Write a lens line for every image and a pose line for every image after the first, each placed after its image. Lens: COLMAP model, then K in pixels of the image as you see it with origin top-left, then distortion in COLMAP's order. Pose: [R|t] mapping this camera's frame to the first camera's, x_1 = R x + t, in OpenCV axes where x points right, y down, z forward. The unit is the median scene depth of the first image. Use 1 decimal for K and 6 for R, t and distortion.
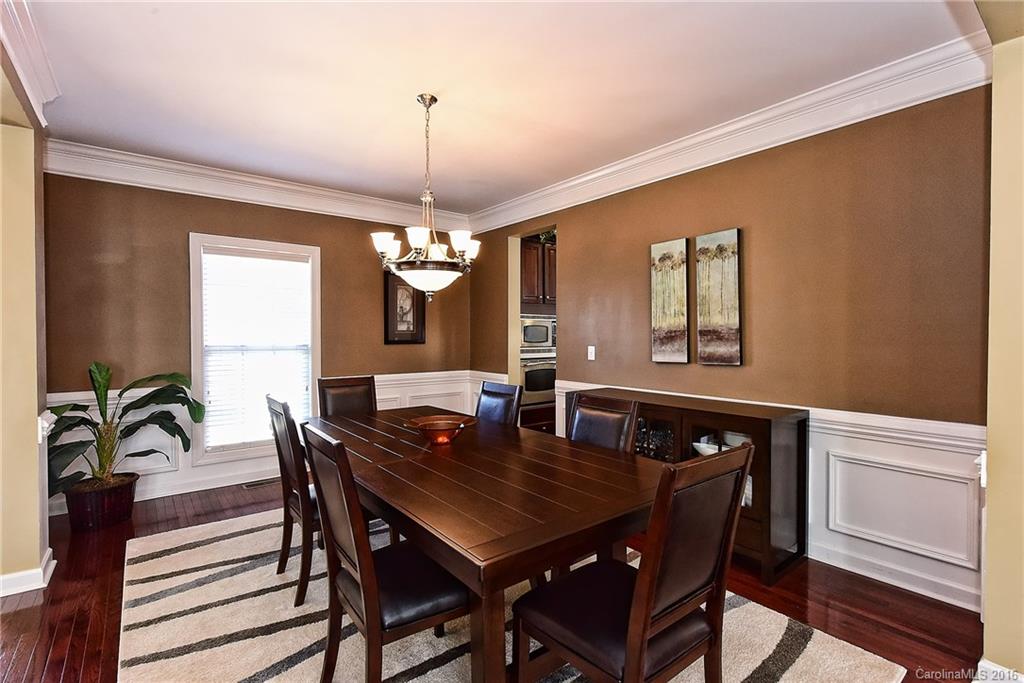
lens RADIAL K [[480.5, 0, 512.0], [0, 480.5, 341.5], [0, 0, 1]] dist [0.014753, -0.000128]
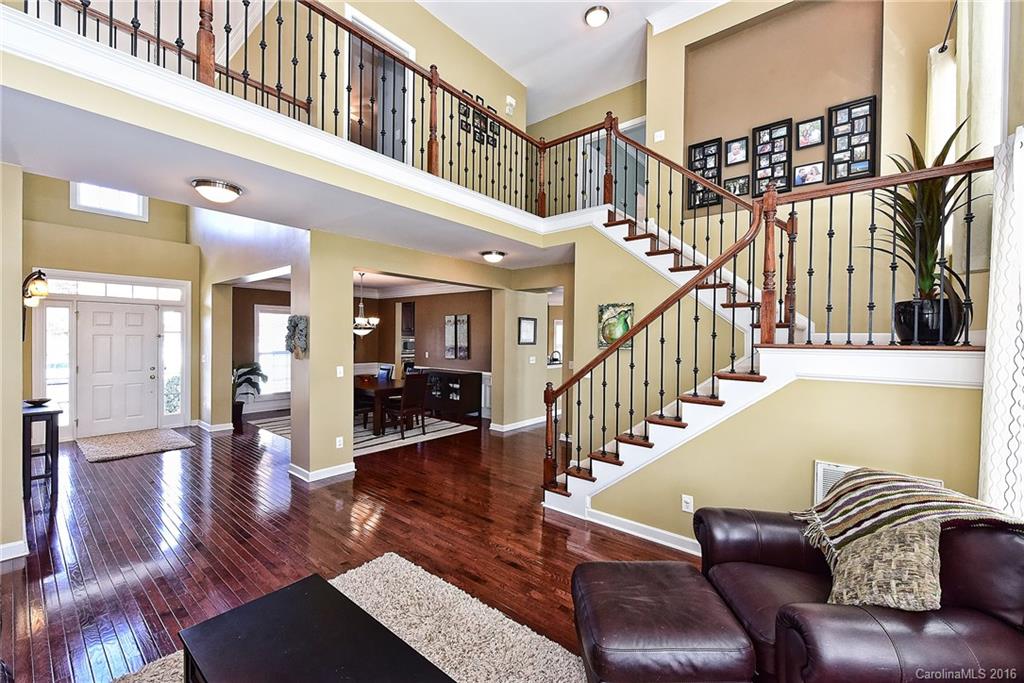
lens RADIAL K [[411.9, 0, 512.0], [0, 411.9, 341.5], [0, 0, 1]] dist [0.001073, 0.000080]
pose [[0.978439, 0.008927, 0.206344, 0.189245], [-0.008434, 0.999959, -0.003267, -0.053423], [-0.206365, 0.001457, 0.978474, -1.476994]]
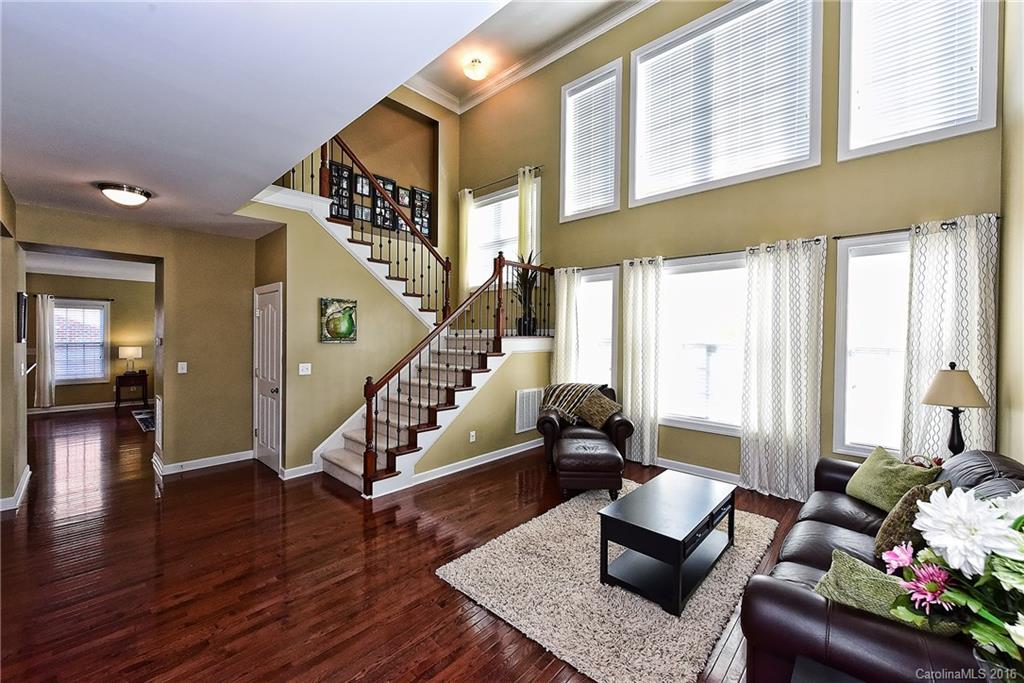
lens RADIAL K [[405.3, 0, 512.0], [0, 405.3, 341.5], [0, 0, 1]] dist [-0.000941, -0.000145]
pose [[-0.149882, -0.017304, 0.988553, -0.634283], [0.003047, 0.999834, 0.017964, -0.062932], [-0.988699, 0.005704, -0.149804, -0.630468]]
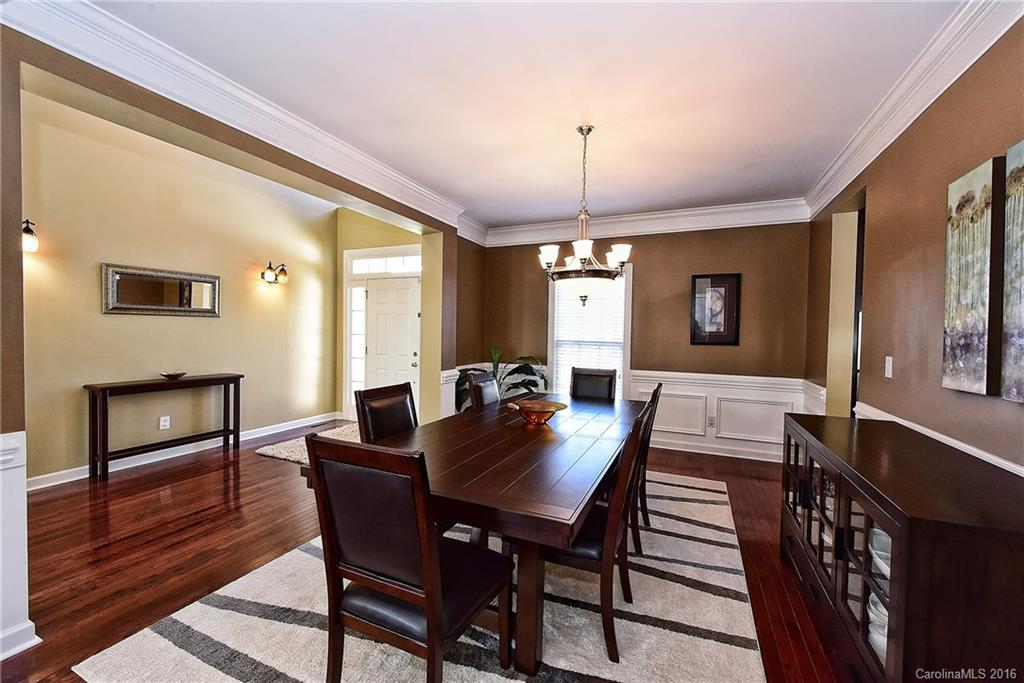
lens RADIAL K [[407.4, 0, 512.0], [0, 407.4, 341.5], [0, 0, 1]] dist [0.000352, -0.000014]
pose [[0.466354, 0.029142, -0.884118, 0.513773], [-0.029133, 0.999421, 0.017575, -0.007360], [0.884118, 0.017561, 0.466933, 0.332811]]
